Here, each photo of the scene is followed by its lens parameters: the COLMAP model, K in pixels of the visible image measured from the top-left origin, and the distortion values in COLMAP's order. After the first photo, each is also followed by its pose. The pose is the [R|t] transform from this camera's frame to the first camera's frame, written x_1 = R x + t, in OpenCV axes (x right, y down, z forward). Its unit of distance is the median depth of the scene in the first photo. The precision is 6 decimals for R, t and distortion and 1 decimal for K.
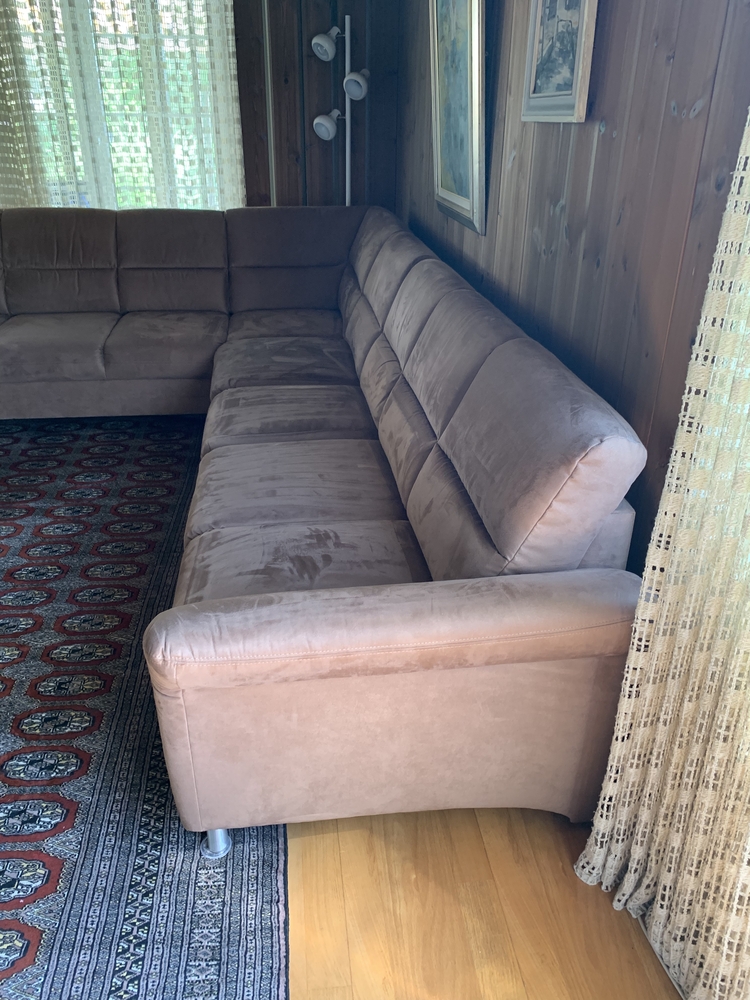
lens RADIAL K [[762.2, 0, 374.0], [0, 762.2, 475.7], [0, 0, 1]] dist [0.047639, -0.064394]
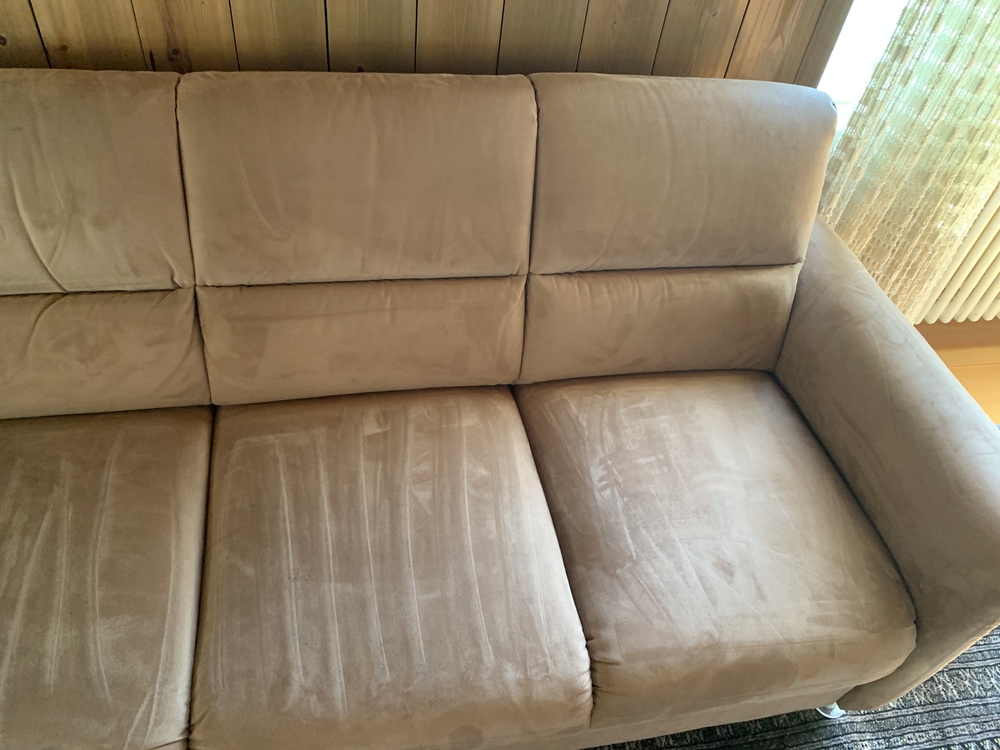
lens RADIAL K [[762.2, 0, 475.4], [0, 762.2, 369.4], [0, 0, 1]] dist [0.047639, -0.064394]
pose [[-0.047278, -0.720966, 0.691356, -0.625442], [0.353777, 0.635180, 0.686577, -0.662212], [-0.934134, 0.277046, 0.225031, 1.244920]]
